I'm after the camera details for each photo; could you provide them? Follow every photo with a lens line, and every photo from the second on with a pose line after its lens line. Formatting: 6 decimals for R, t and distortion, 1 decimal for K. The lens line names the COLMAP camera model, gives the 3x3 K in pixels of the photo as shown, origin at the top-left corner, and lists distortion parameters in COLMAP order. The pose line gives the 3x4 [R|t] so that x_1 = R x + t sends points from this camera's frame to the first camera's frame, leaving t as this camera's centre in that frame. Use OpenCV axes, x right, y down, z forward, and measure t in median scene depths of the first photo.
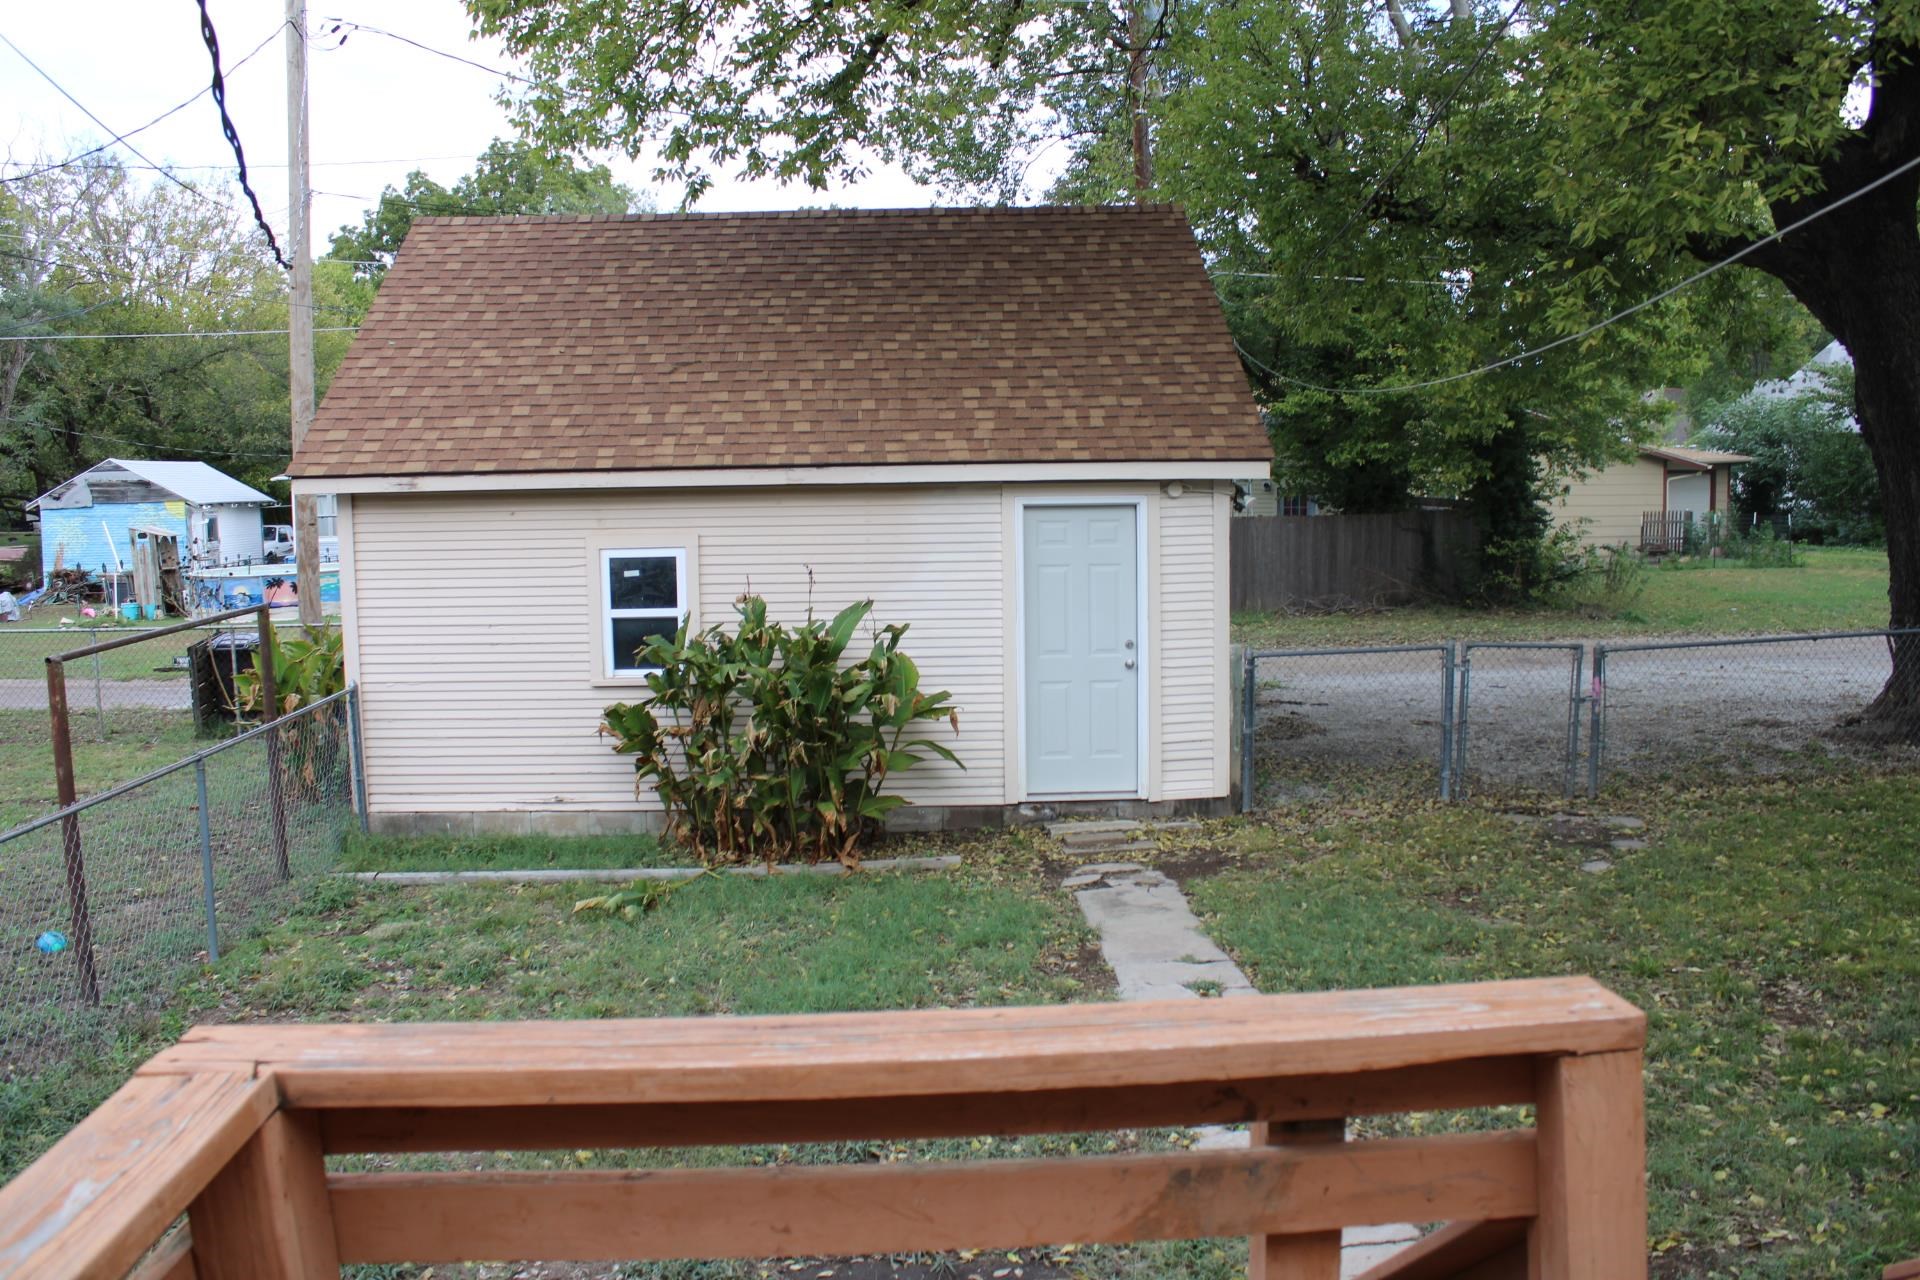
lens RADIAL K [[1593.5, 0, 957.2], [0, 1593.5, 620.8], [0, 0, 1]] dist [-0.179856, 0.167166]
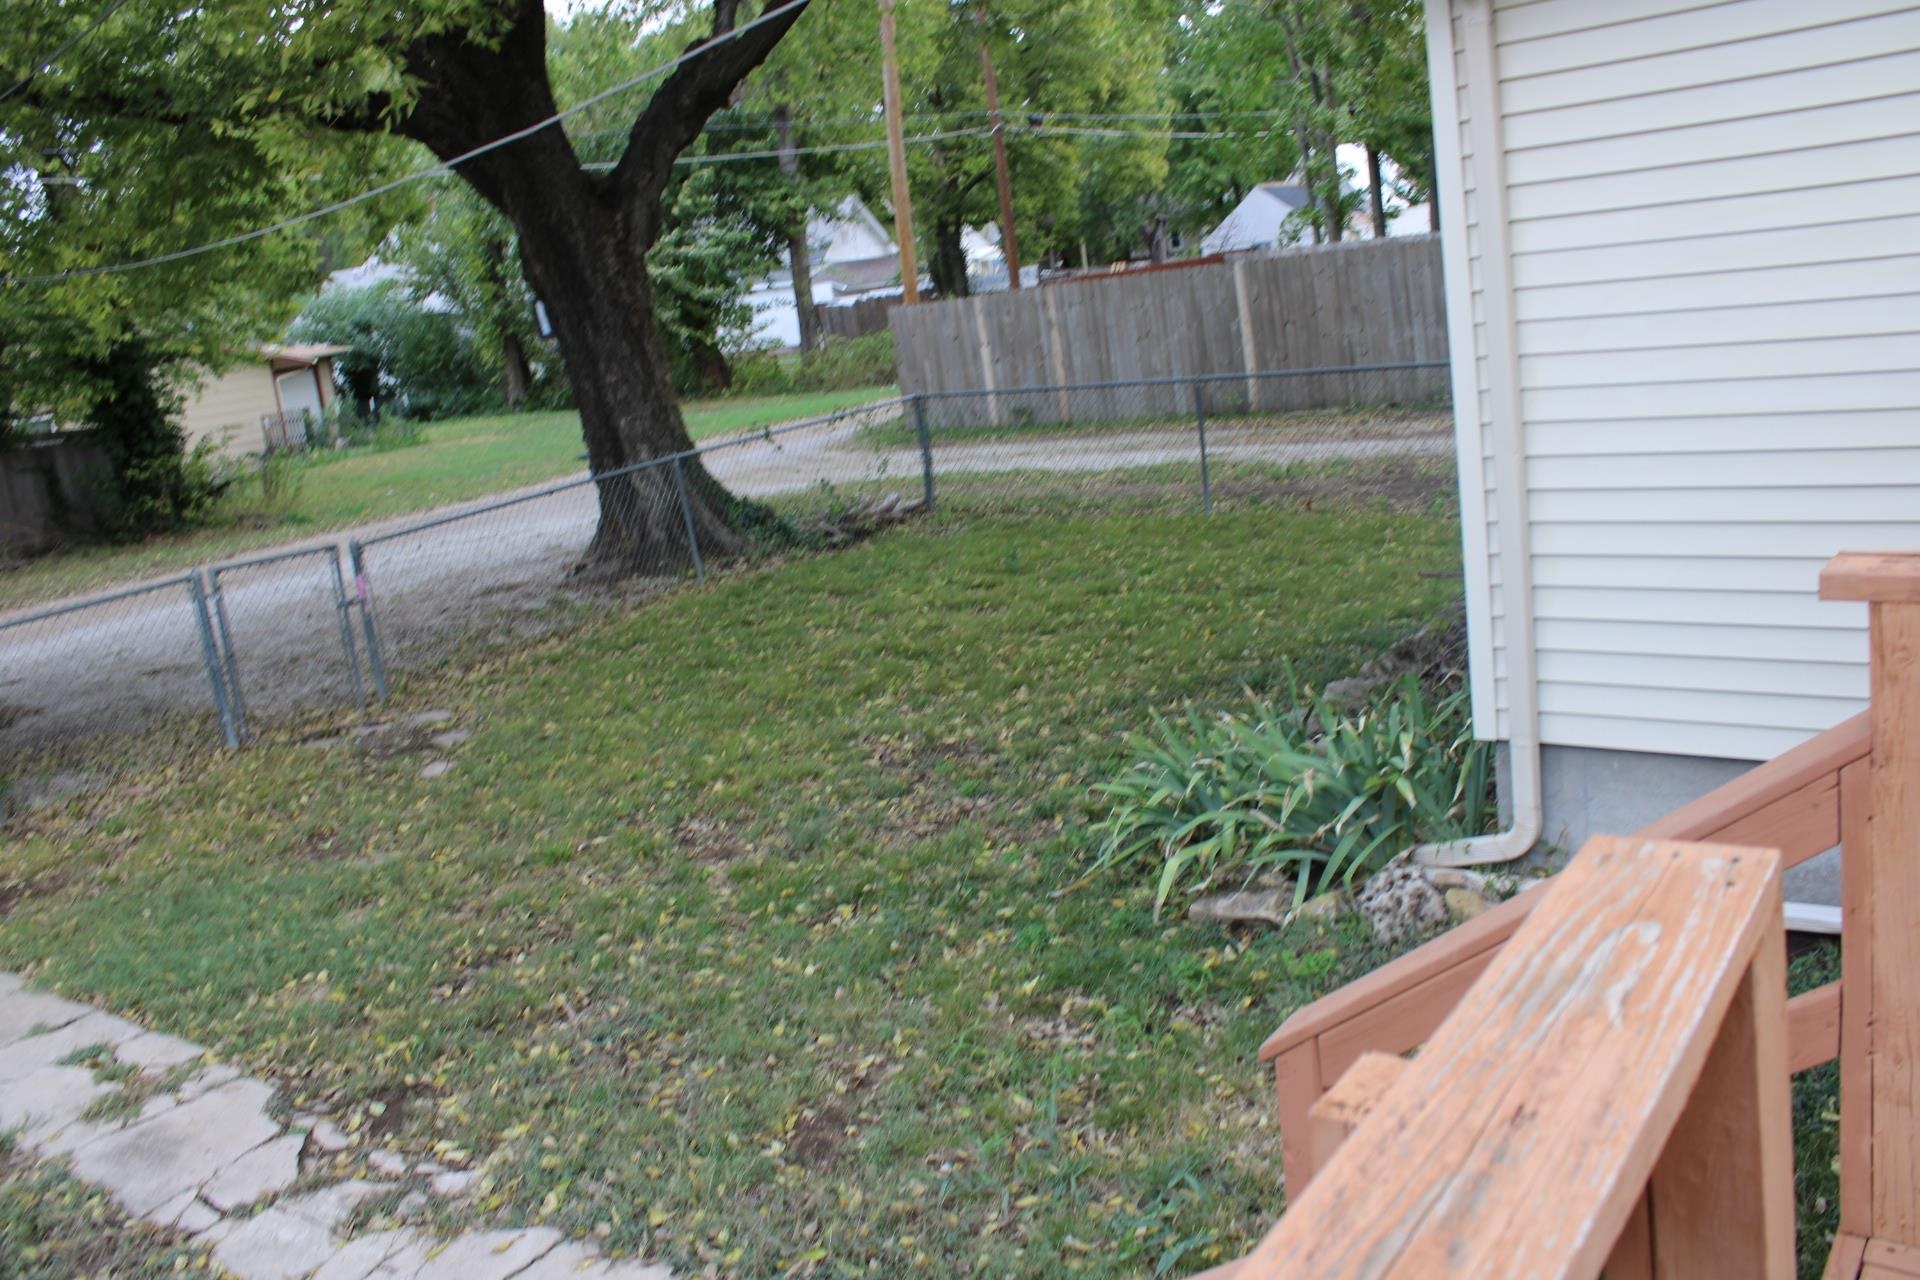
lens RADIAL K [[1593.5, 0, 957.2], [0, 1593.5, 620.8], [0, 0, 1]] dist [-0.179856, 0.167166]
pose [[0.648643, -0.224778, 0.727143, -0.049137], [0.180563, 0.973566, 0.139883, -0.003756], [-0.739364, 0.040561, 0.672083, 0.128731]]
